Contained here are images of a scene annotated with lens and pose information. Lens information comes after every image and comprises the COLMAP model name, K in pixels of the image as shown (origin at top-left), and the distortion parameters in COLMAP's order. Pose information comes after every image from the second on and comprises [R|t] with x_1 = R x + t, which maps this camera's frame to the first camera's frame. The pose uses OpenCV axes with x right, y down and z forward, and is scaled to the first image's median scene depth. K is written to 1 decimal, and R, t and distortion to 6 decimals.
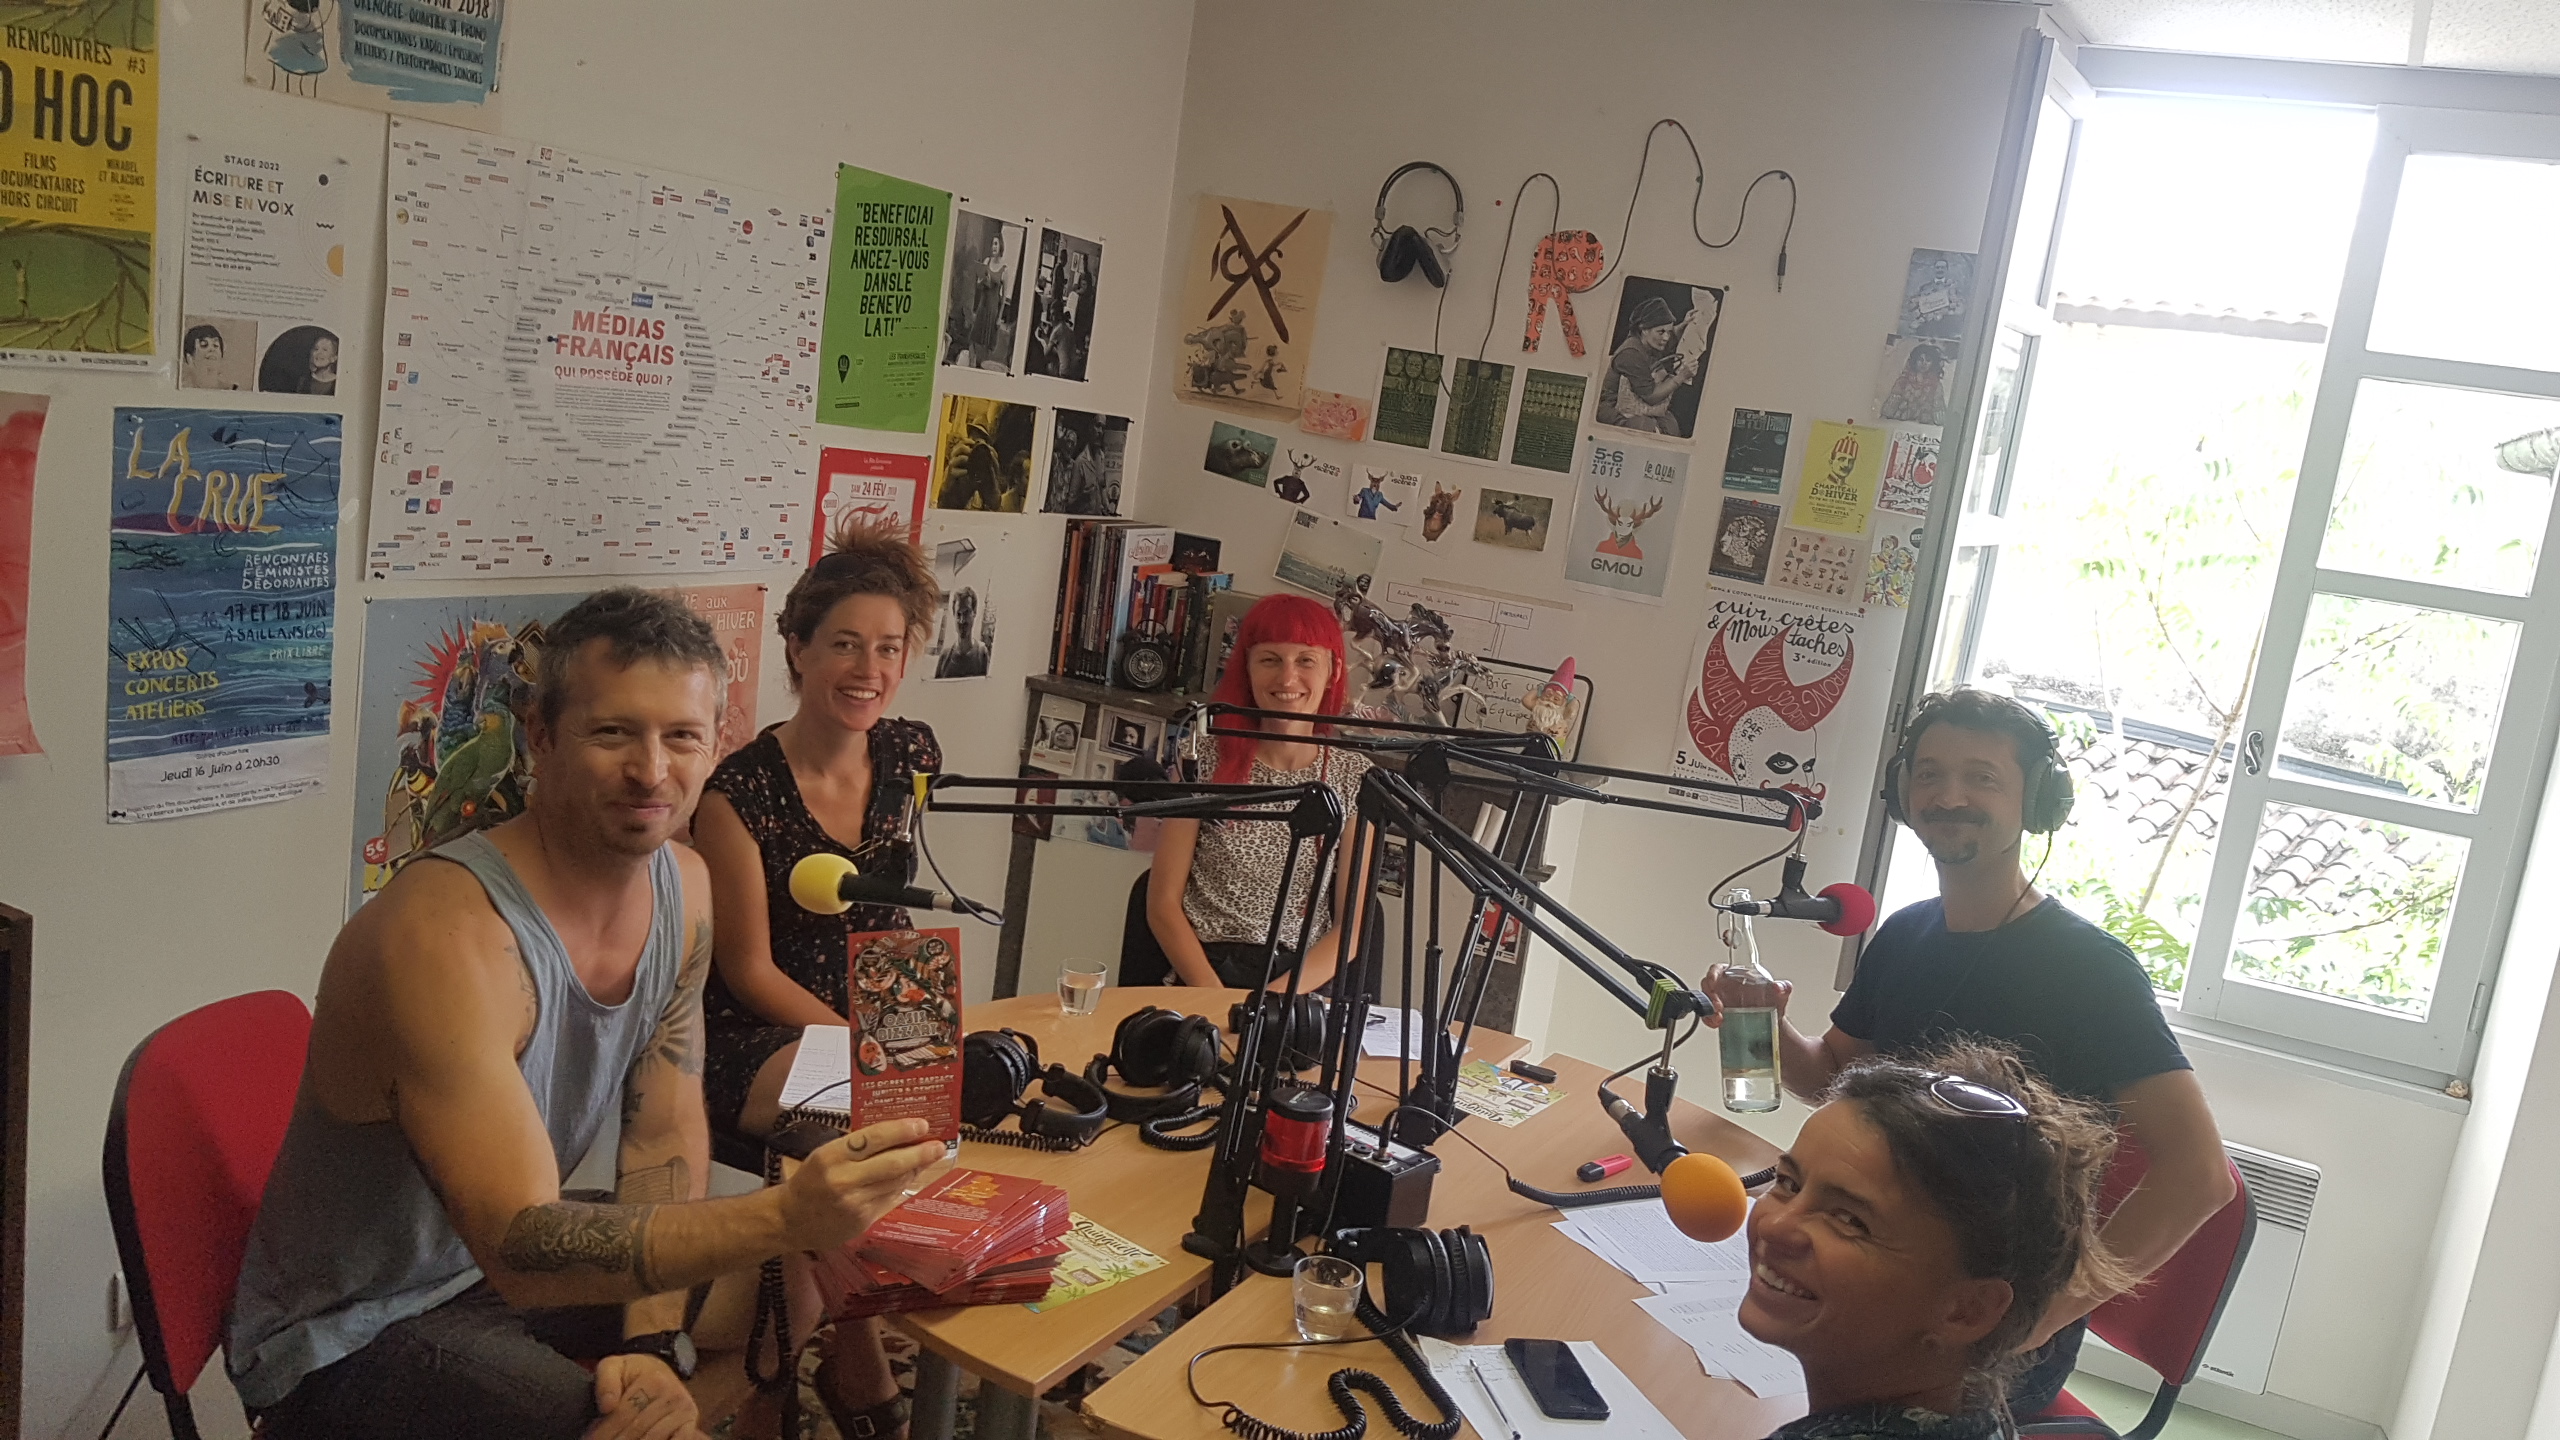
lens RADIAL K [[2035.3, 0, 1281.7], [0, 2035.3, 727.1], [0, 0, 1]] dist [0.096824, -0.185522]
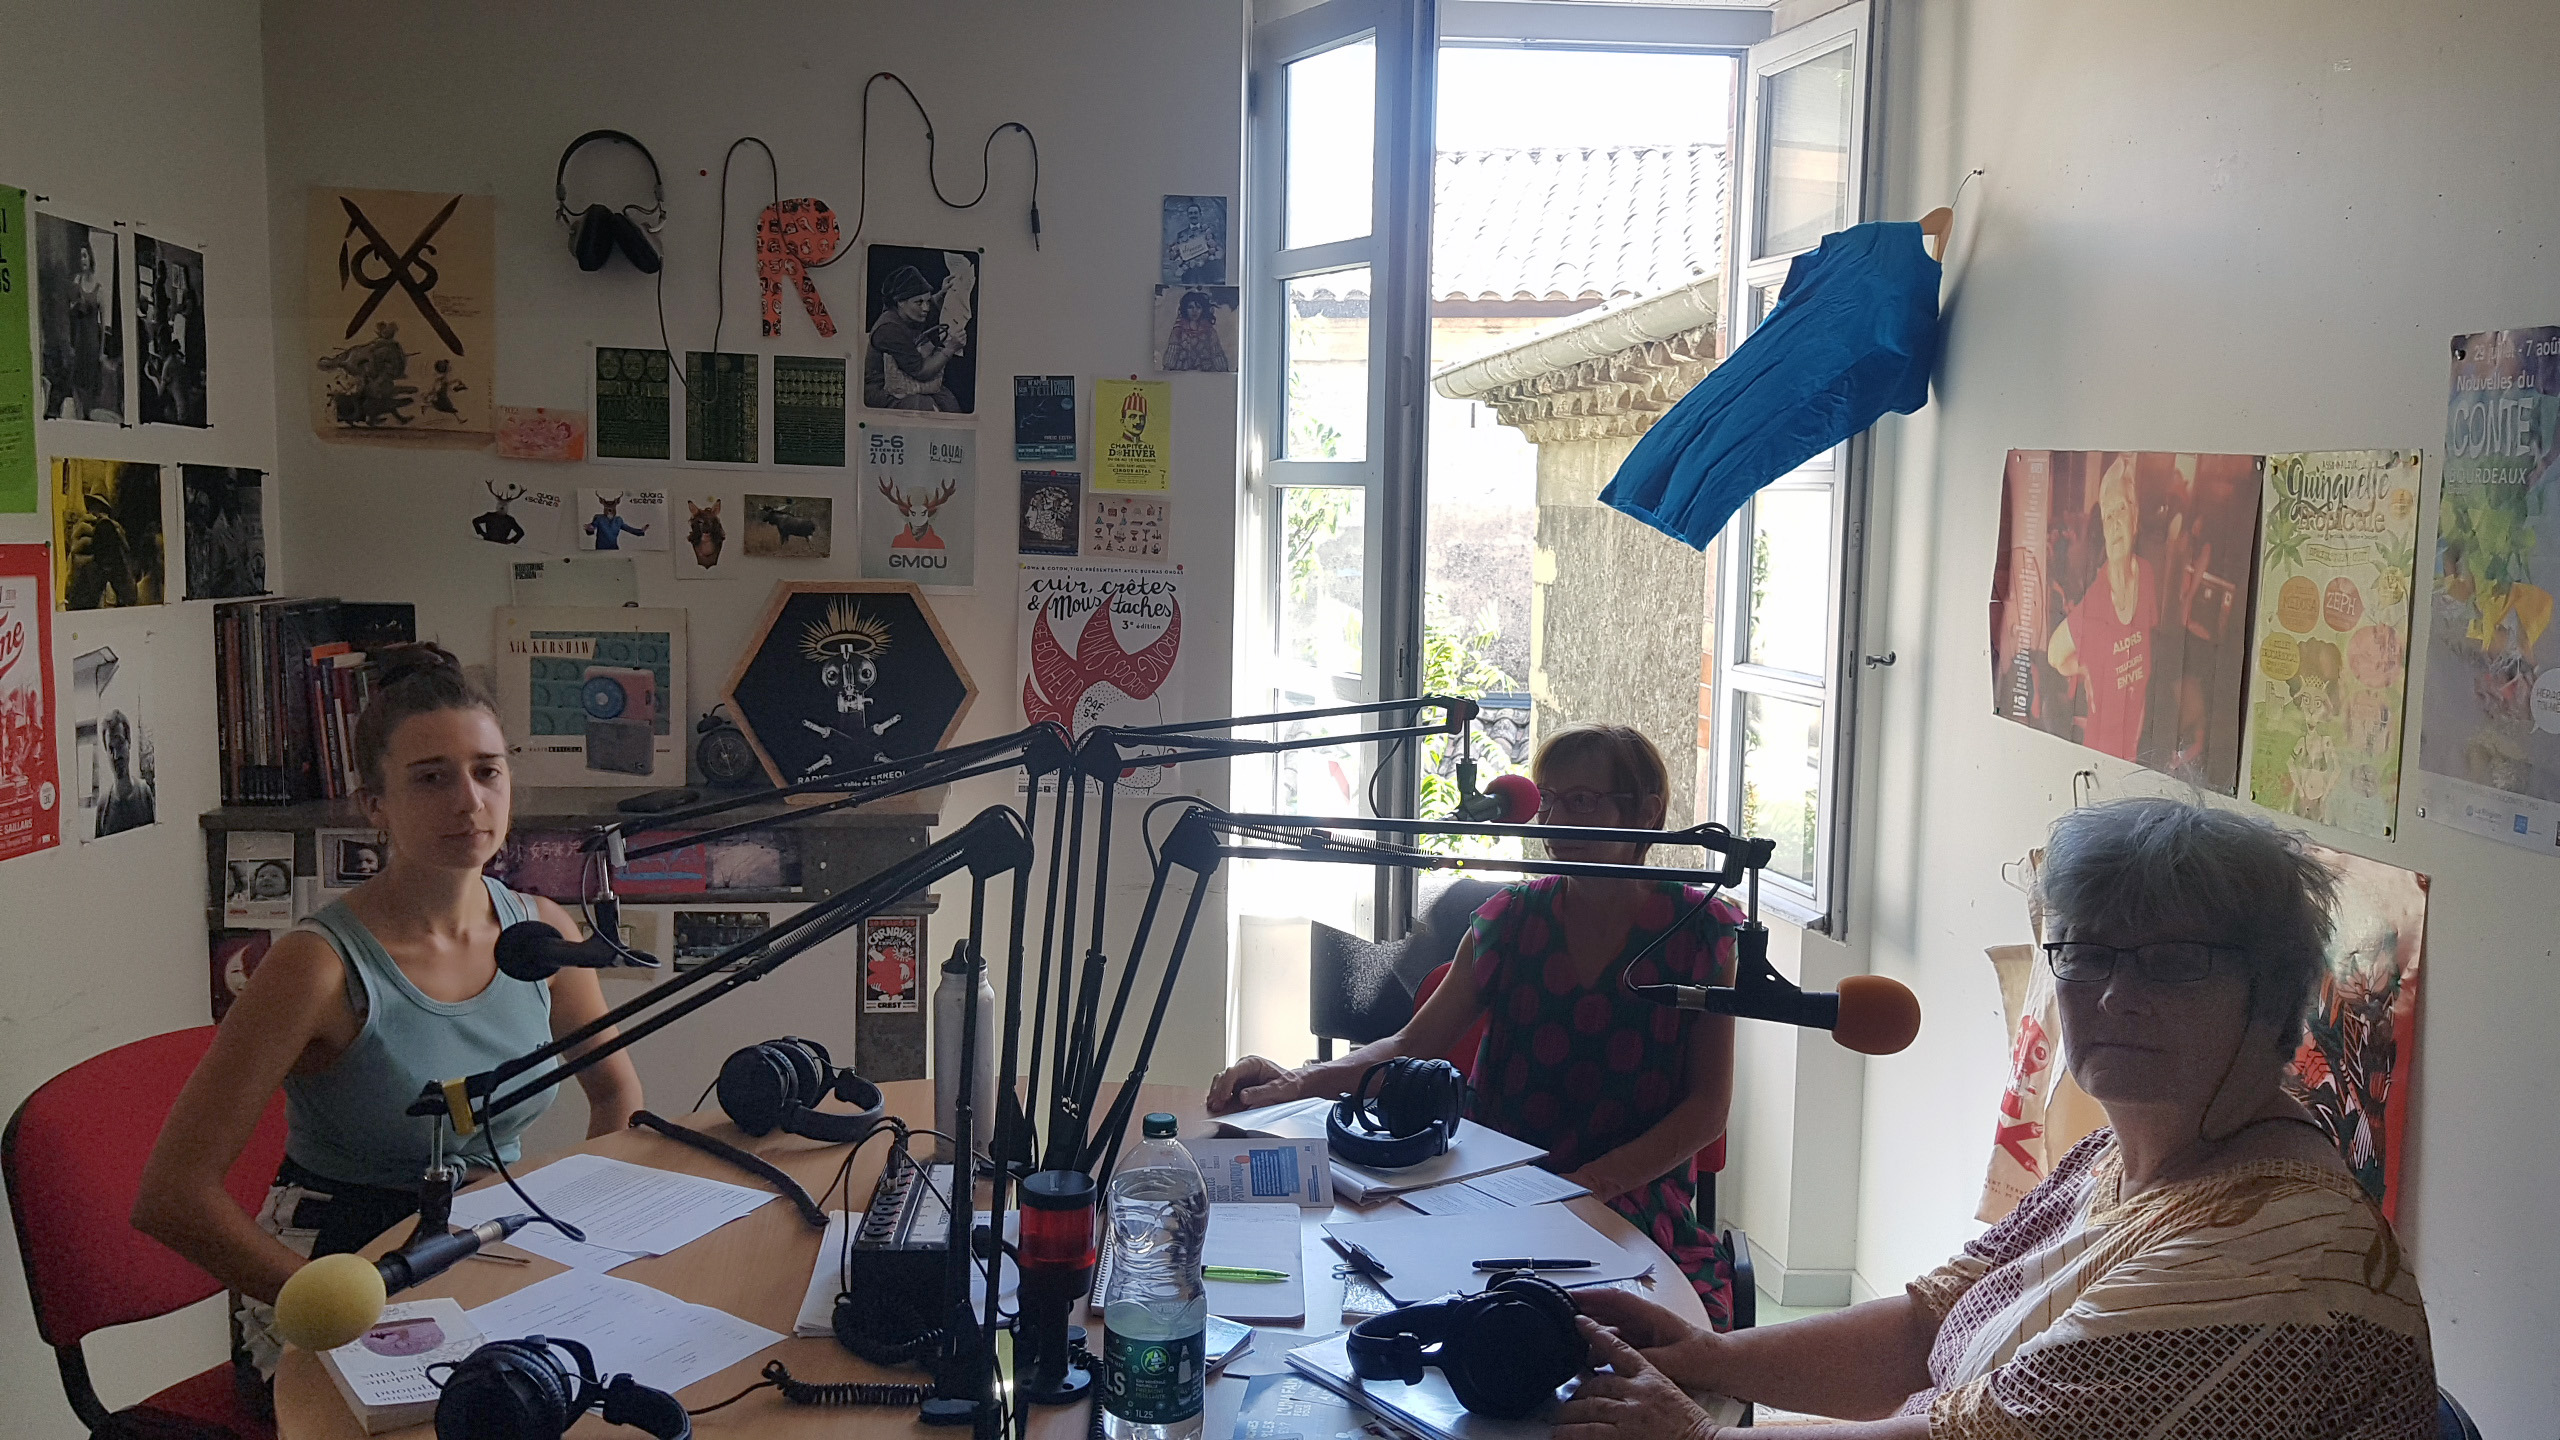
lens RADIAL K [[2035.3, 0, 1280.9], [0, 2035.3, 714.2], [0, 0, 1]] dist [0.096824, -0.185522]
pose [[0.851716, -0.181760, 0.491470, -0.162933], [0.190857, 0.981093, 0.032082, -0.009470], [-0.488009, 0.066476, 0.870303, 0.129920]]
